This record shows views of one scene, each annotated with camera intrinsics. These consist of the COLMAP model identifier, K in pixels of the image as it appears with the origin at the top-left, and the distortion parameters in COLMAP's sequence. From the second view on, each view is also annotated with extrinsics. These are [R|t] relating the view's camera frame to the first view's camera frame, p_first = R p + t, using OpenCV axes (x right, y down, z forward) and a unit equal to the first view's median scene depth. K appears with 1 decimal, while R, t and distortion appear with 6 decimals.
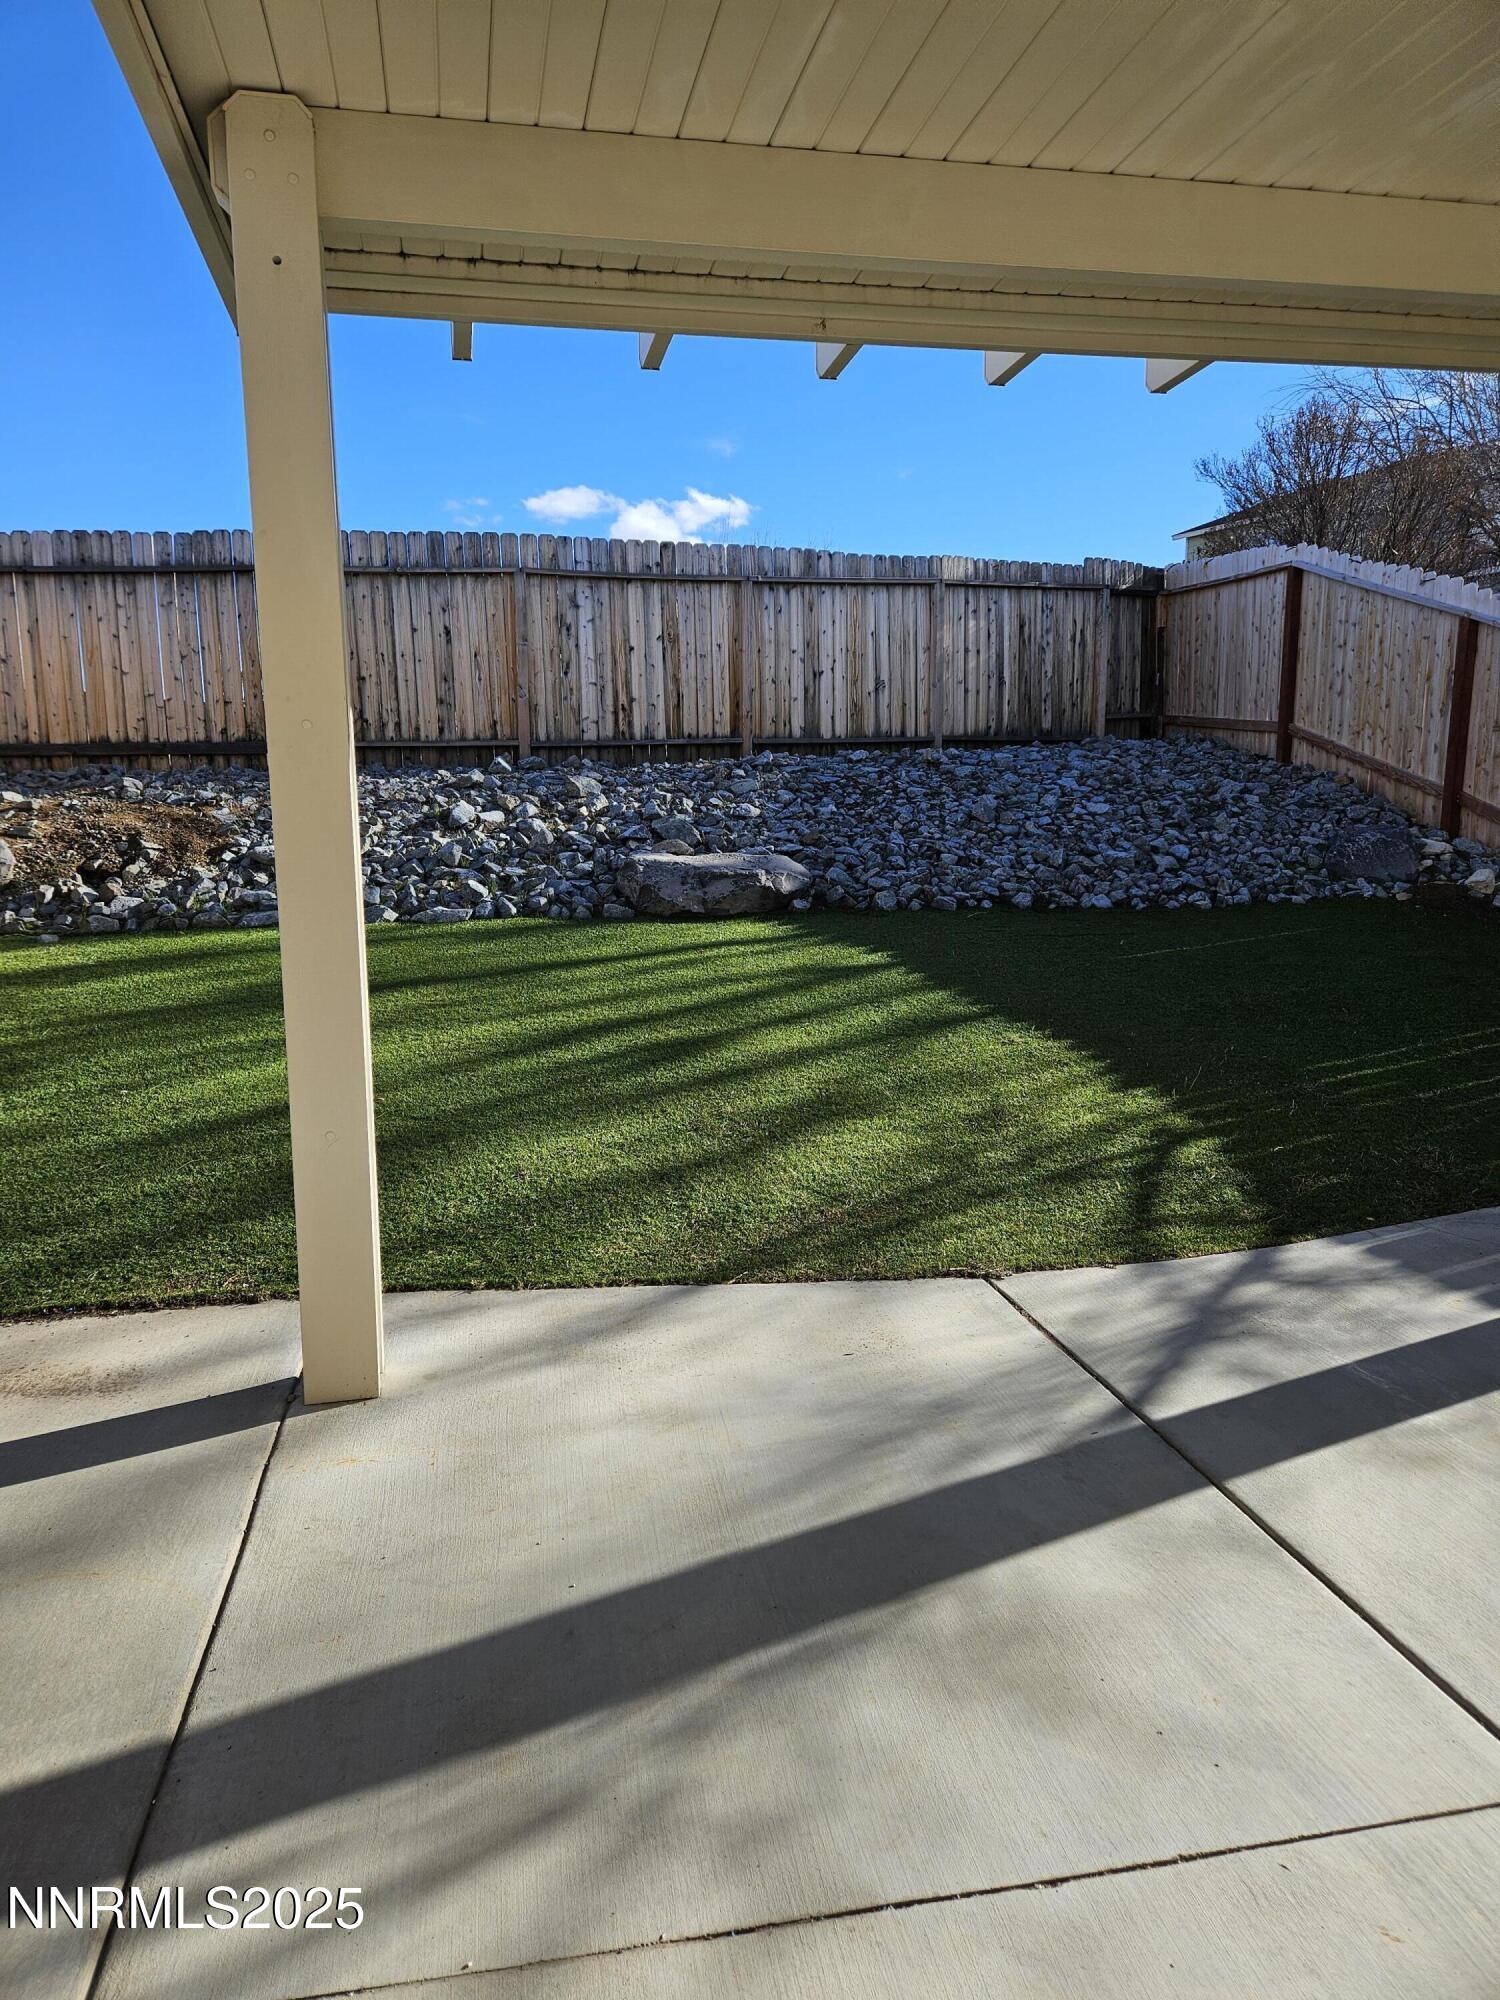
lens RADIAL K [[1352.1, 0, 738.7], [0, 1352.1, 984.6], [0, 0, 1]] dist [0.079836, -0.049566]
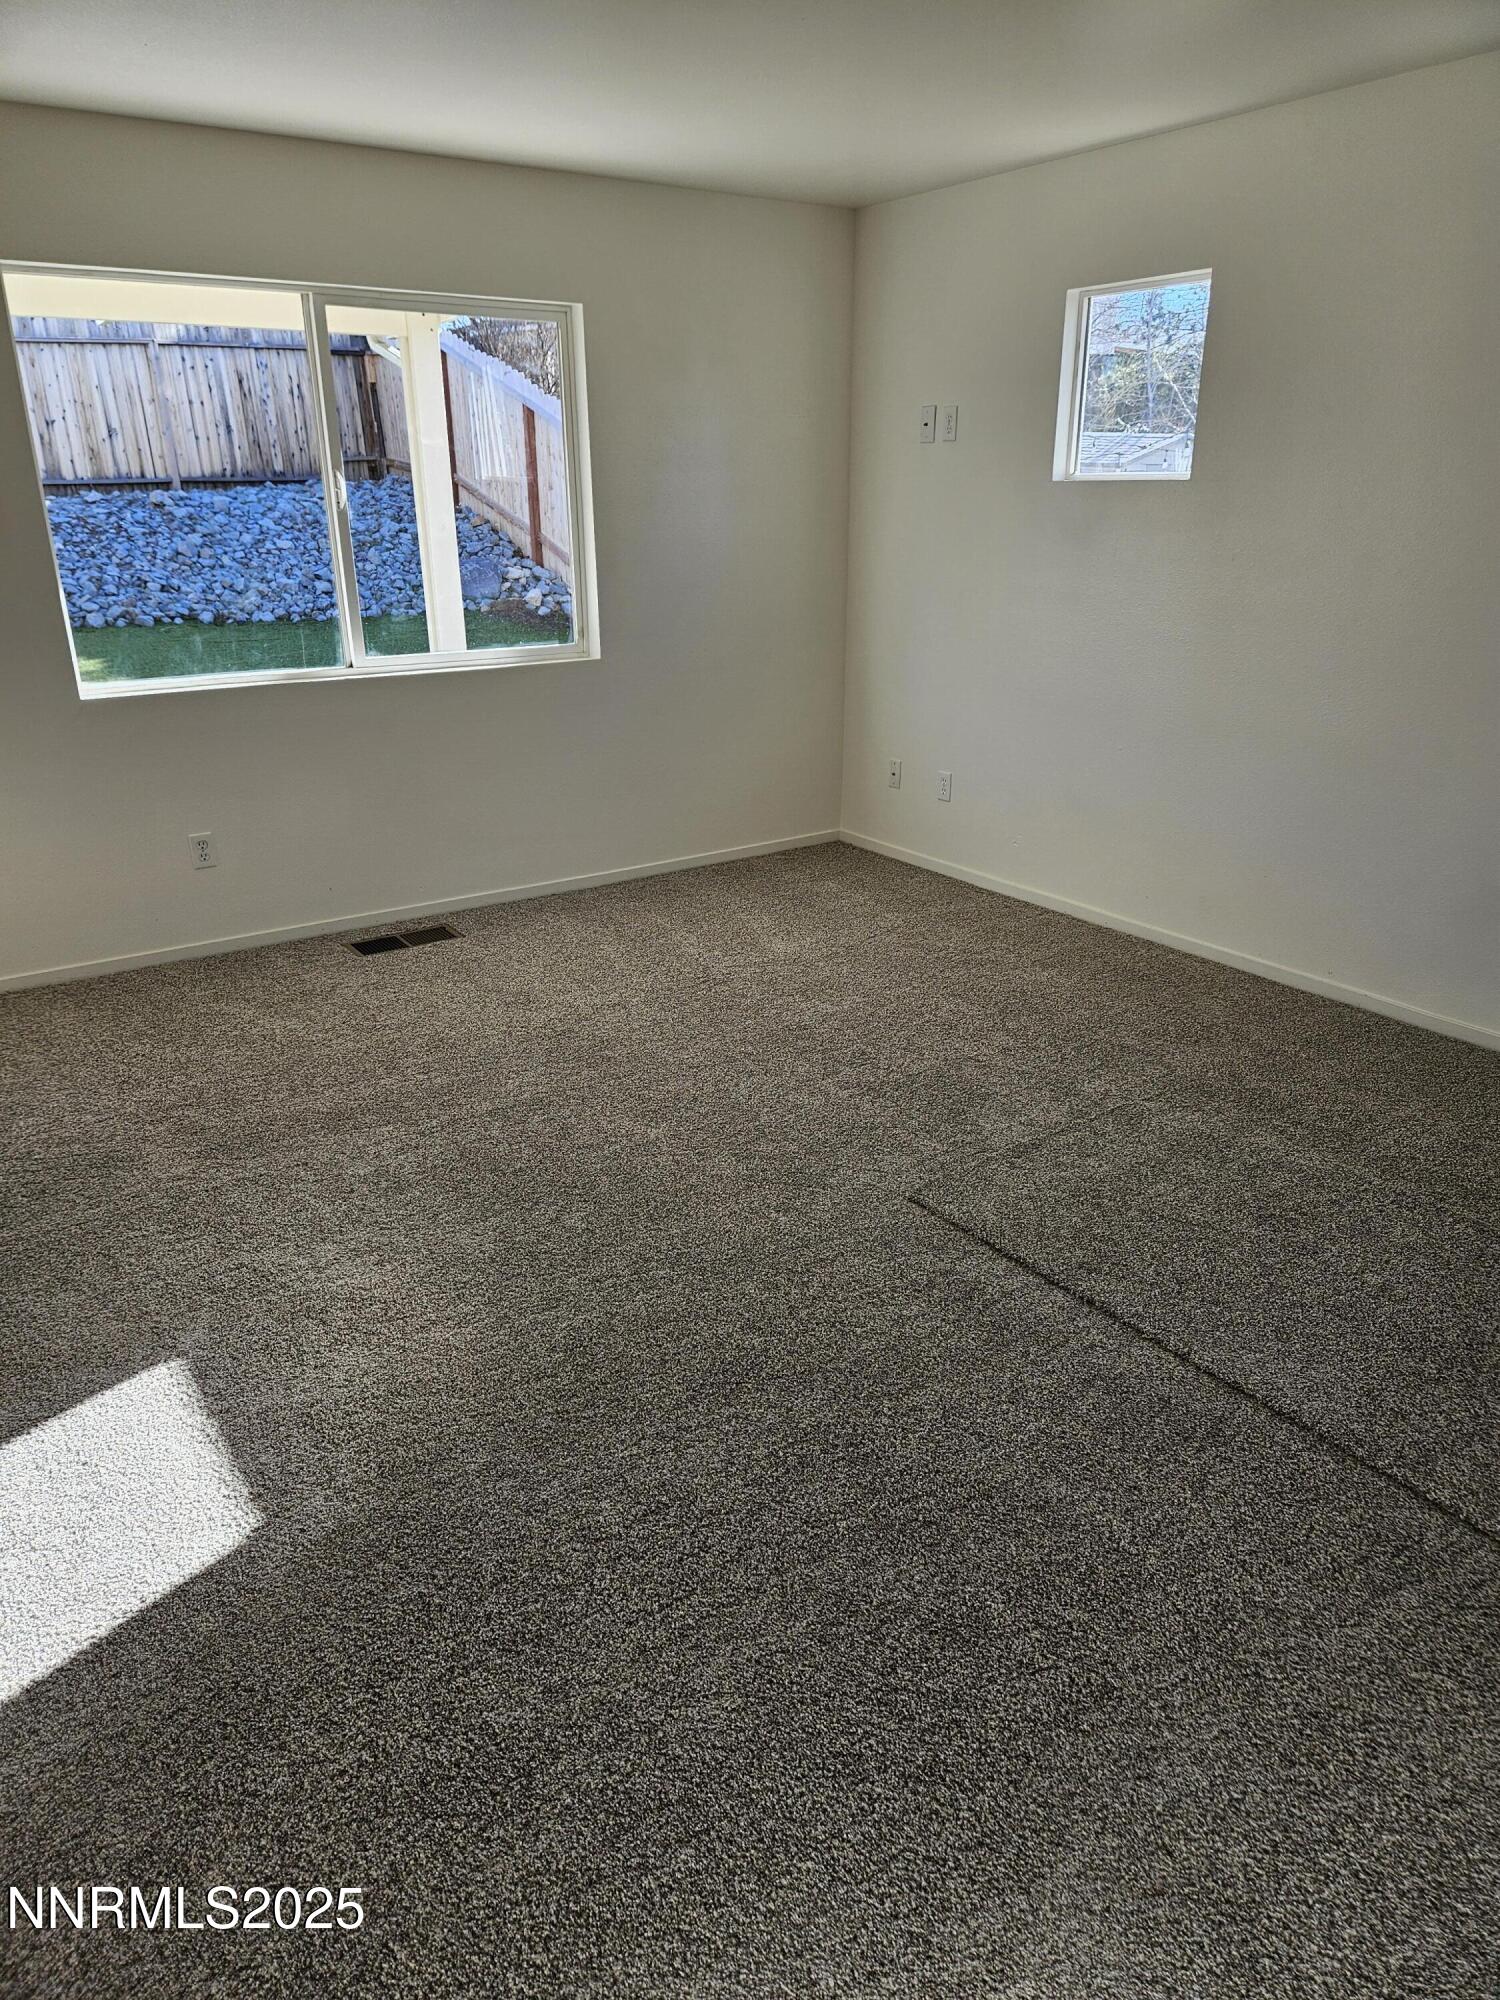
lens RADIAL K [[1352.1, 0, 738.8], [0, 1352.1, 1005.6], [0, 0, 1]] dist [0.079836, -0.049566]
pose [[0.926334, -0.135375, 0.351538, 0.134647], [0.056006, 0.972317, 0.226853, 0.030912], [-0.372516, -0.190454, 0.908272, -0.481398]]
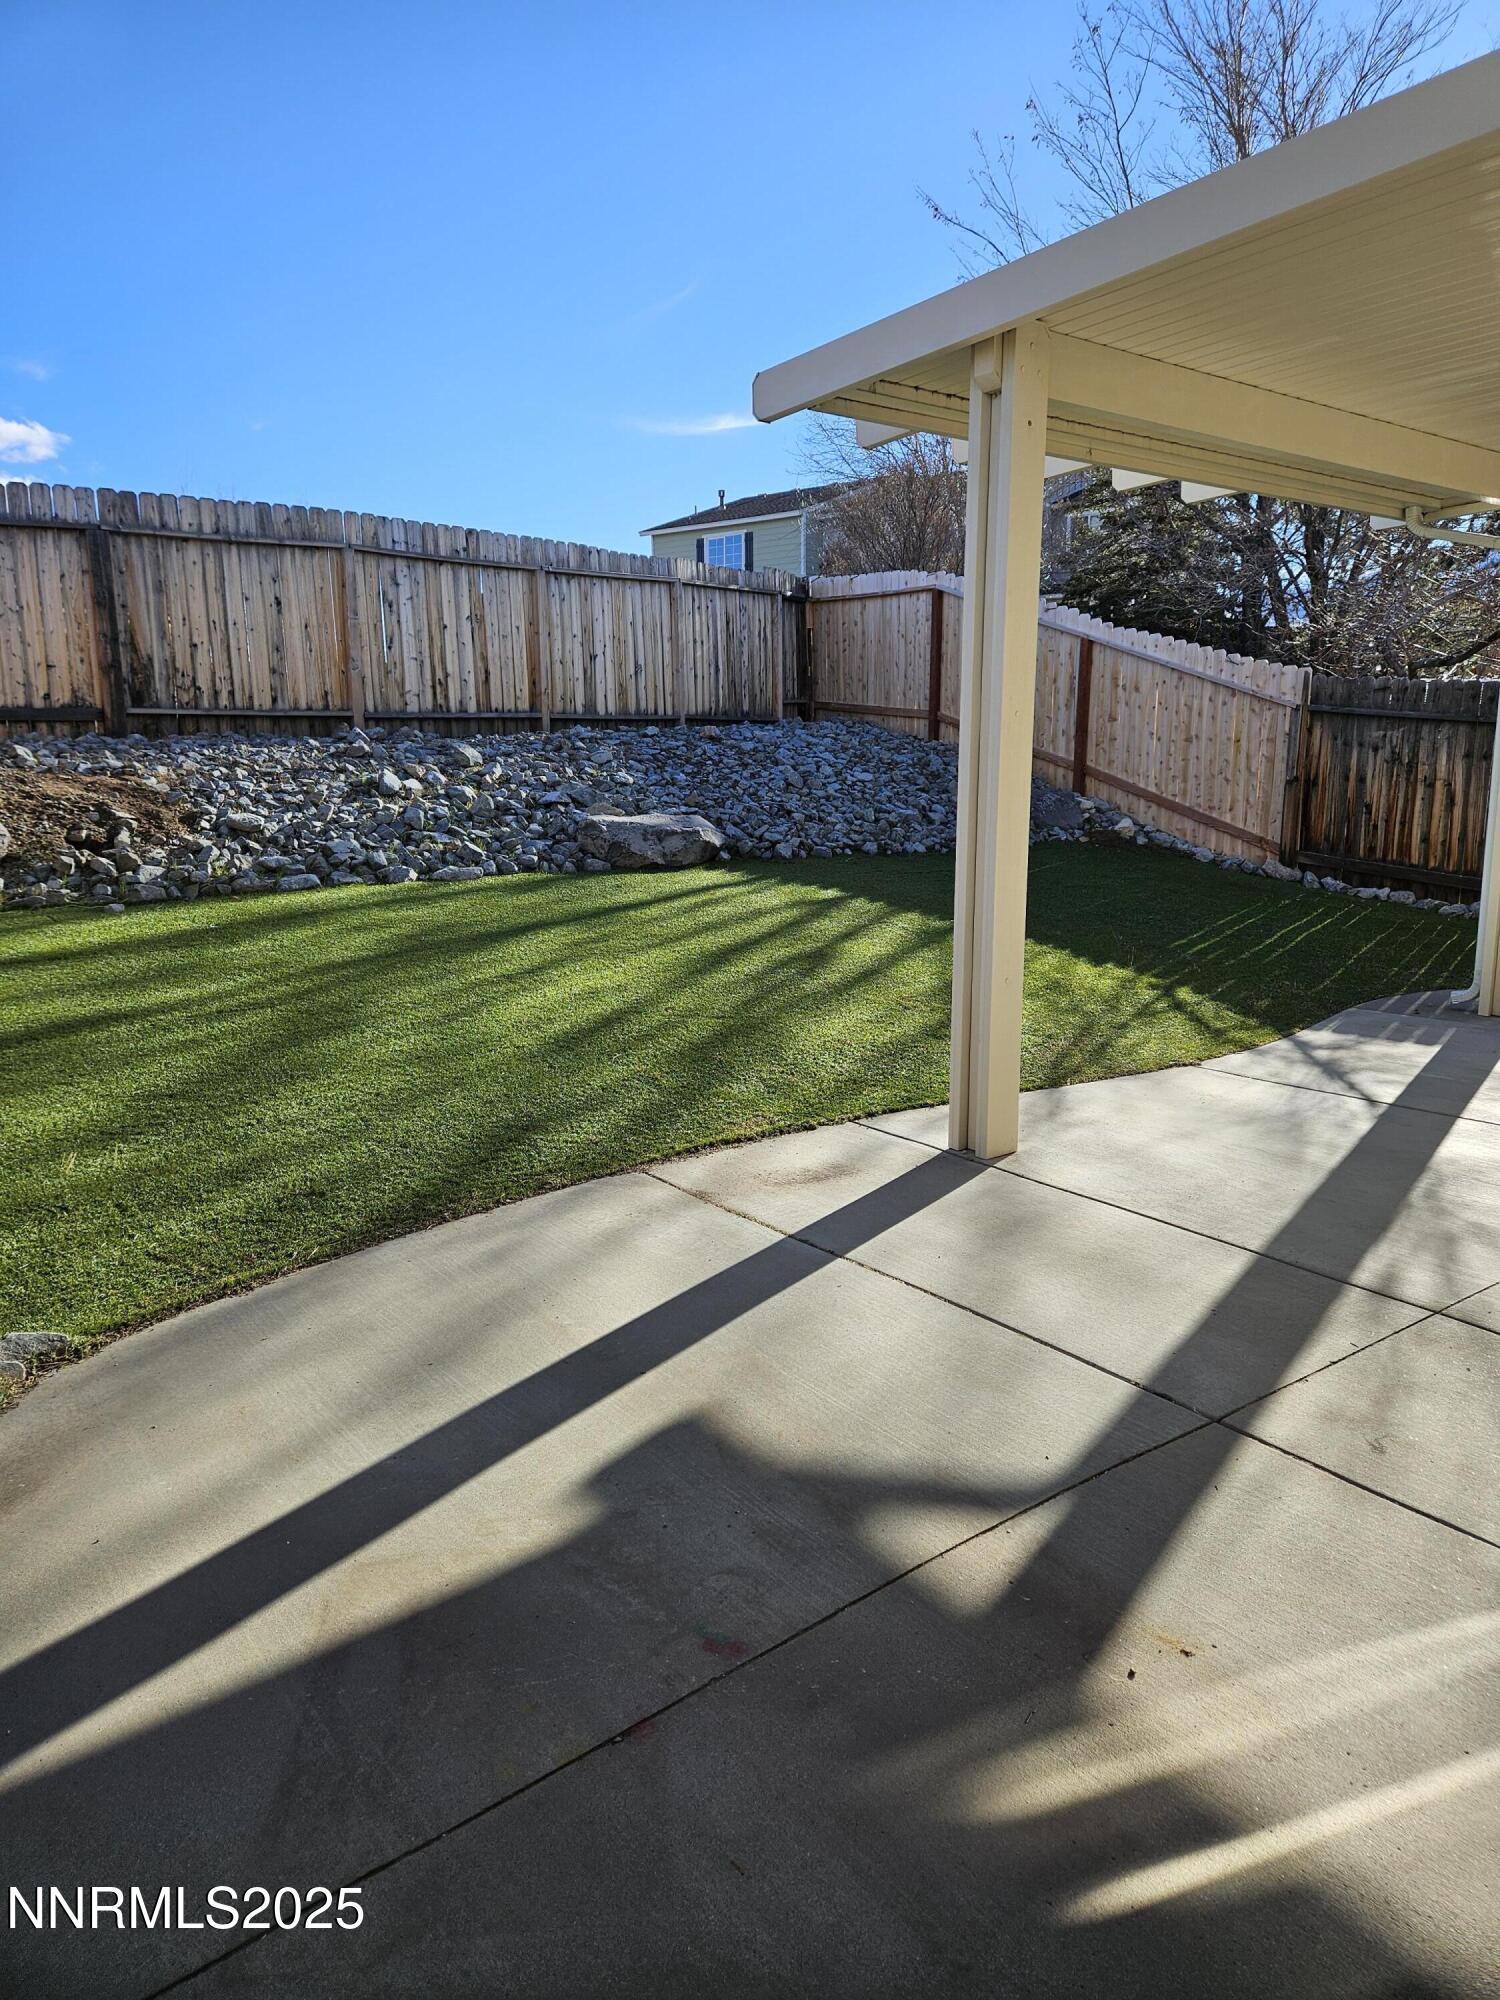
lens RADIAL K [[1352.1, 0, 802.6], [0, 1352.1, 966.2], [0, 0, 1]] dist [0.079836, -0.049566]
pose [[0.886189, -0.068472, 0.458237, -0.353151], [0.066654, 0.997572, 0.020159, 0.014698], [-0.458505, 0.012679, 0.888601, -0.074692]]
